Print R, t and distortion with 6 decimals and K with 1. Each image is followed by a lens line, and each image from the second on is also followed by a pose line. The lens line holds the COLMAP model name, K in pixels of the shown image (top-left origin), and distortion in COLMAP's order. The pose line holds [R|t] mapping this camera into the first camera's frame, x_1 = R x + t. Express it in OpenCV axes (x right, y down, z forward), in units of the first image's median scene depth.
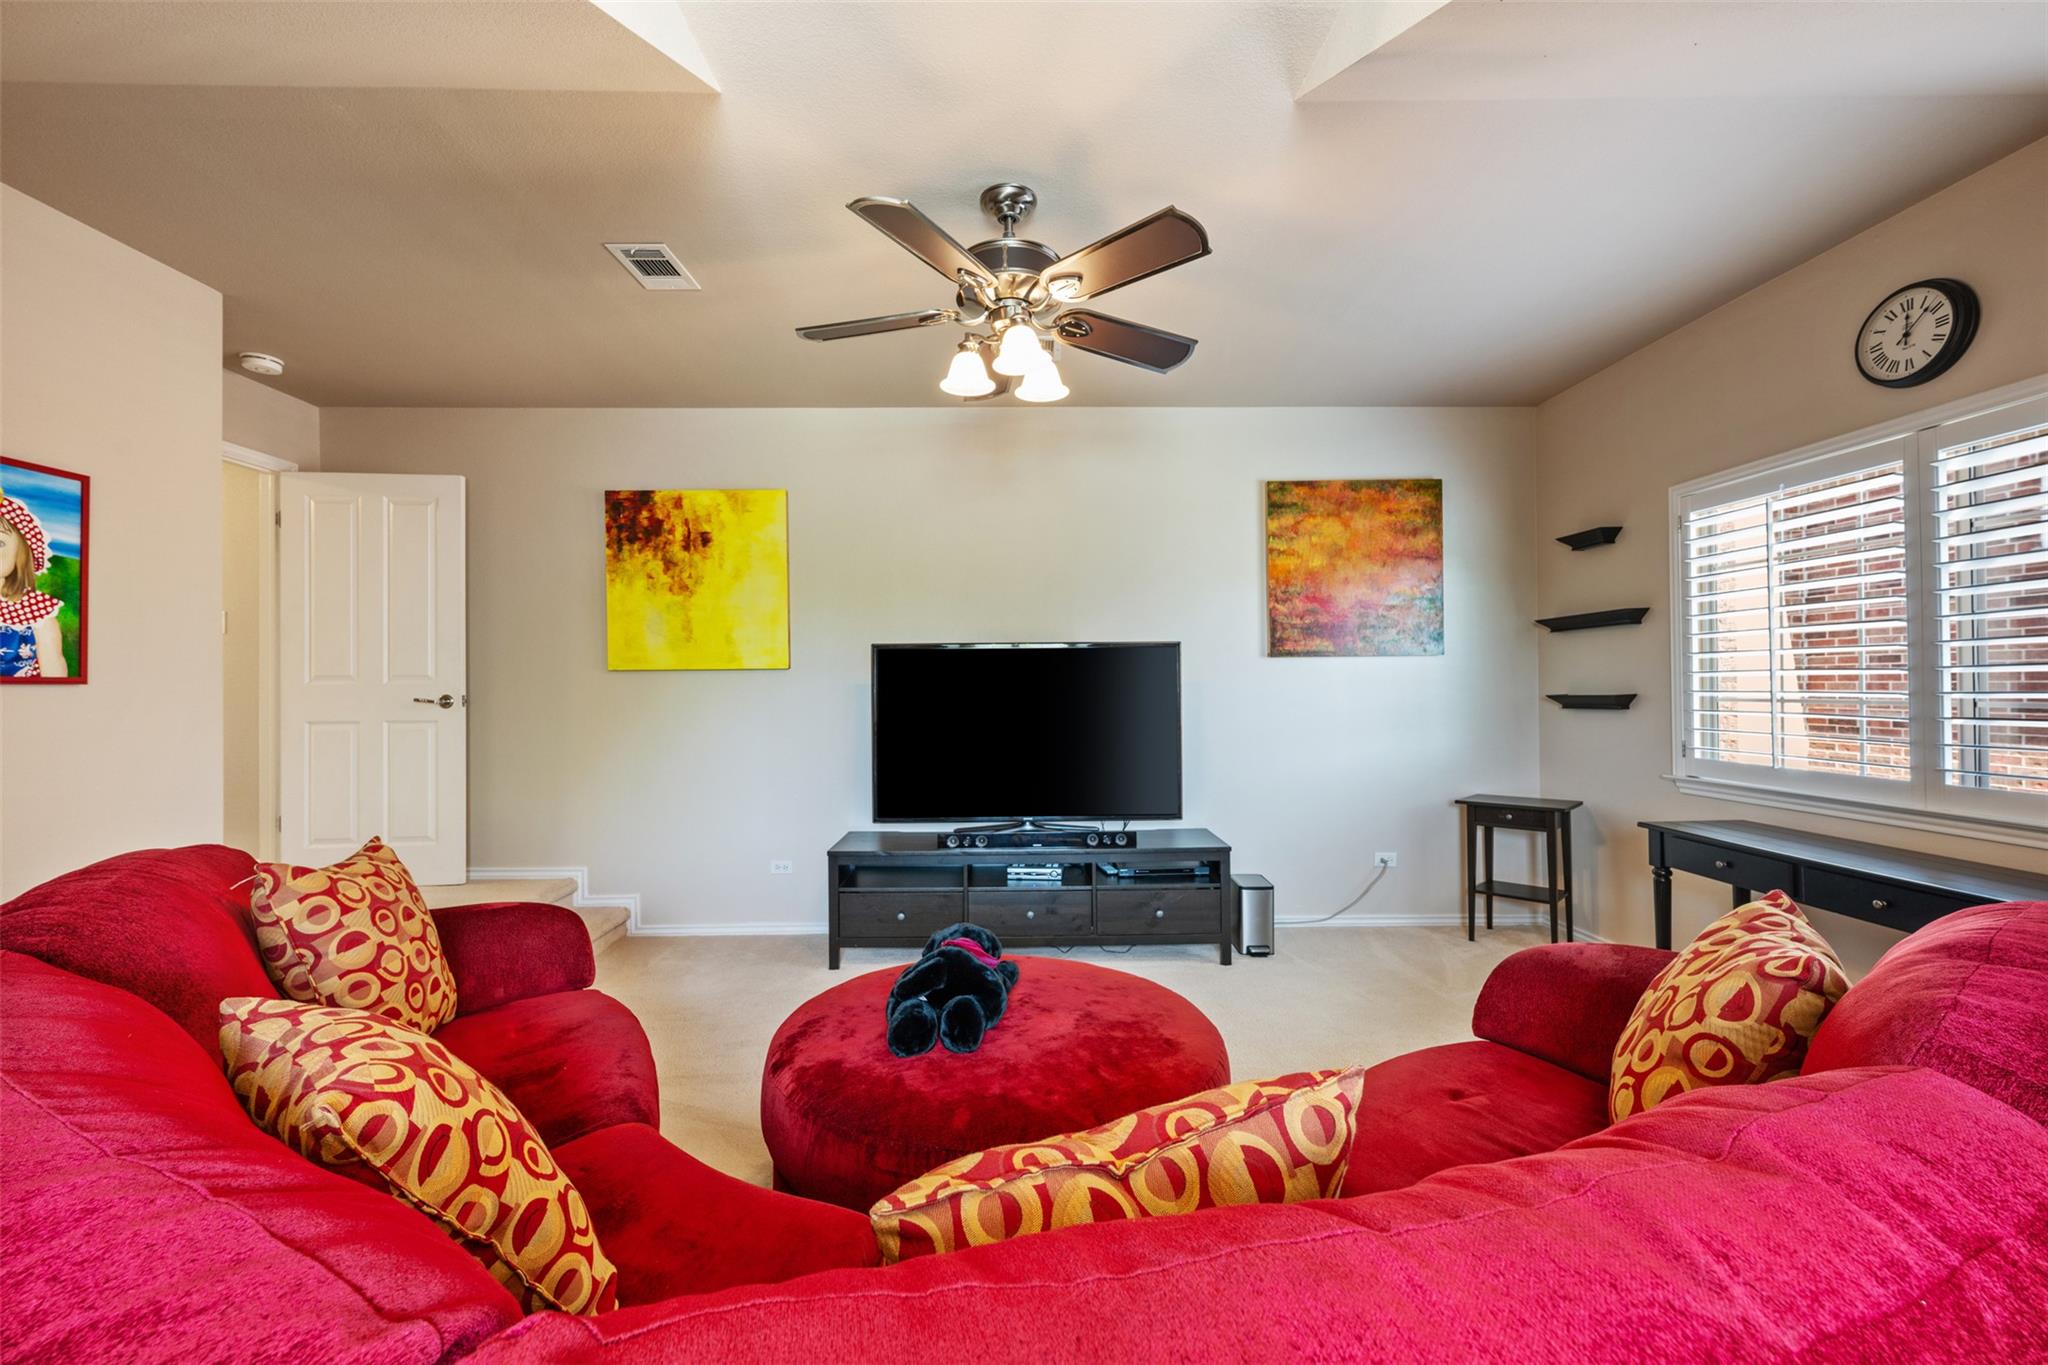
lens RADIAL K [[822.9, 0, 1028.8], [0, 822.9, 679.7], [0, 0, 1]] dist [0.011738, -0.006905]
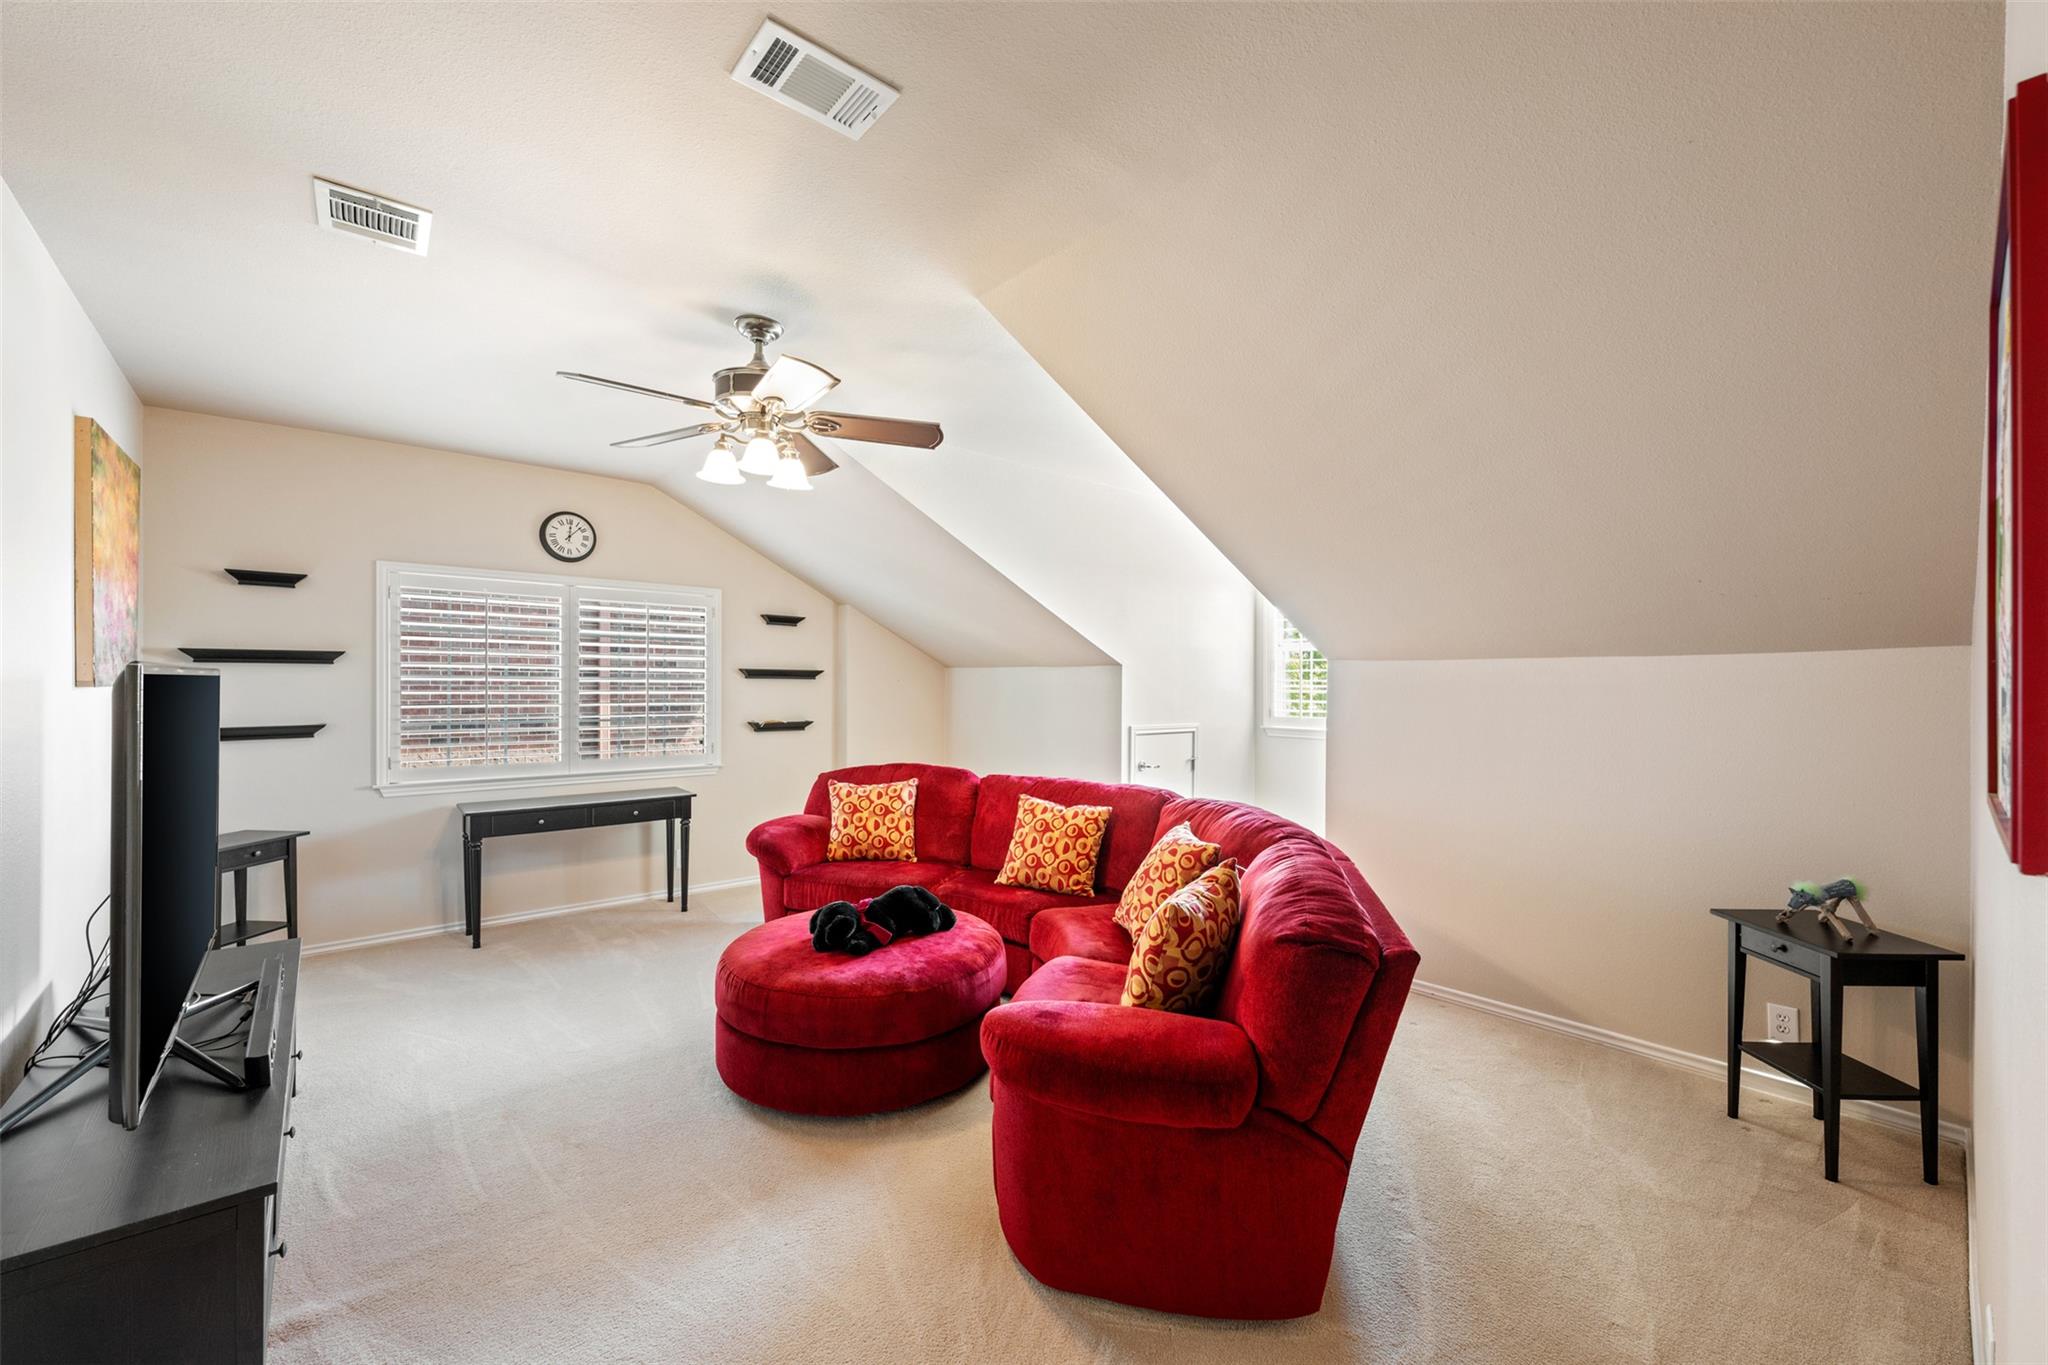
lens RADIAL K [[815.1, 0, 1023.6], [0, 815.1, 684.5], [0, 0, 1]] dist [-0.000941, 0.000000]
pose [[-0.636746, 0.008415, 0.771028, -0.854672], [-0.005972, 0.999857, -0.015845, -0.028000], [-0.771051, -0.014694, -0.636604, 1.049219]]
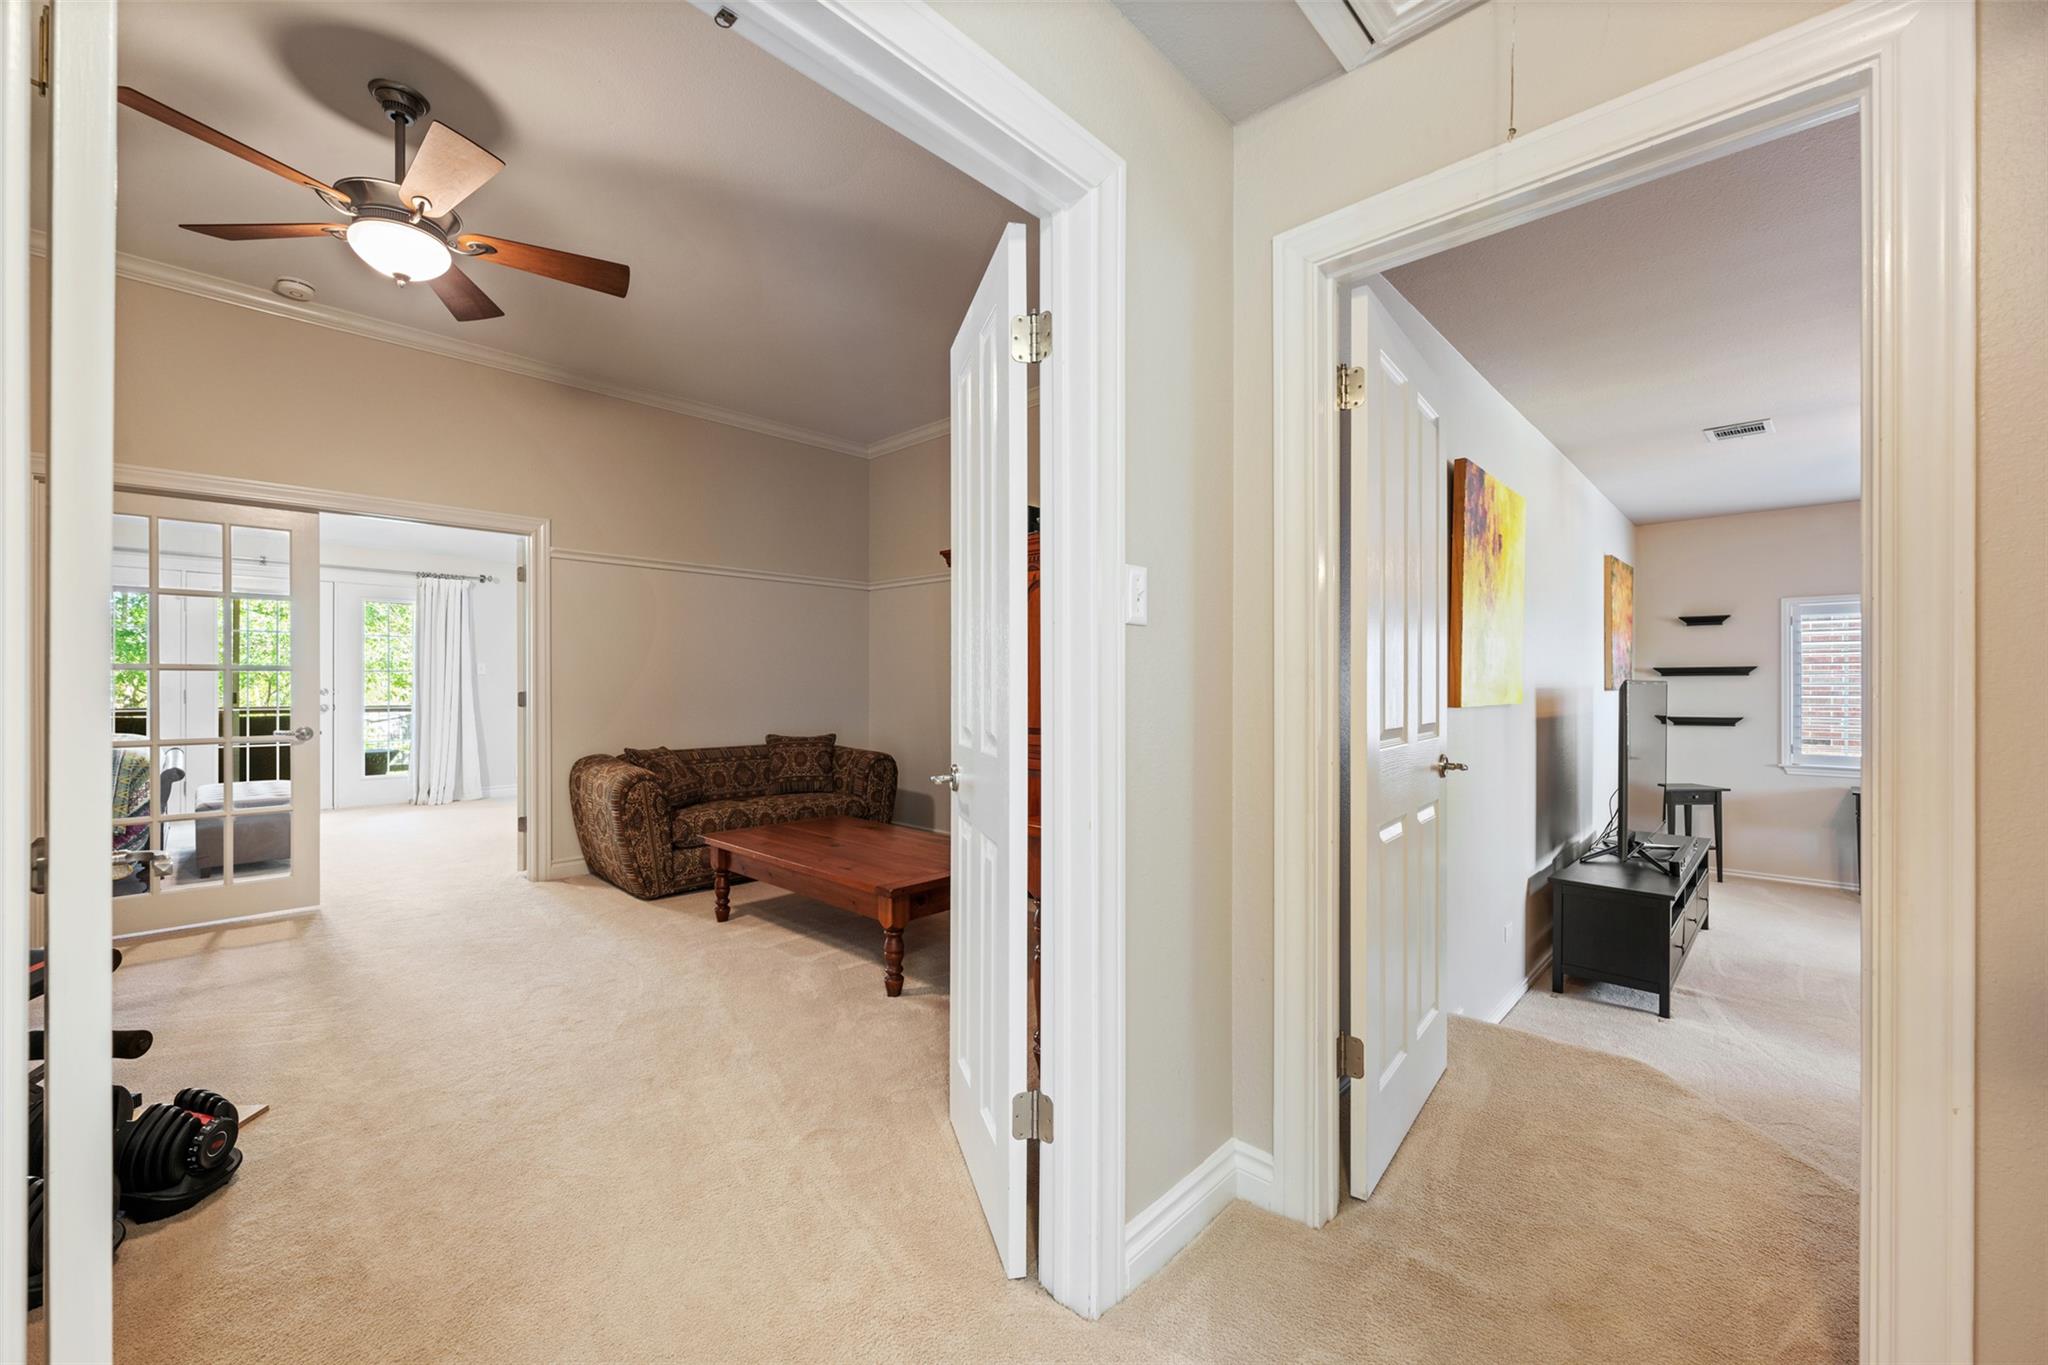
lens RADIAL K [[813.7, 0, 1024.0], [0, 813.7, 692.1], [0, 0, 1]] dist [-0.001130, 0.000010]
pose [[0.707445, 0.006791, 0.706736, -1.596912], [-0.016241, 0.999846, 0.006649, -0.022260], [-0.706582, -0.016181, 0.707447, 0.931572]]
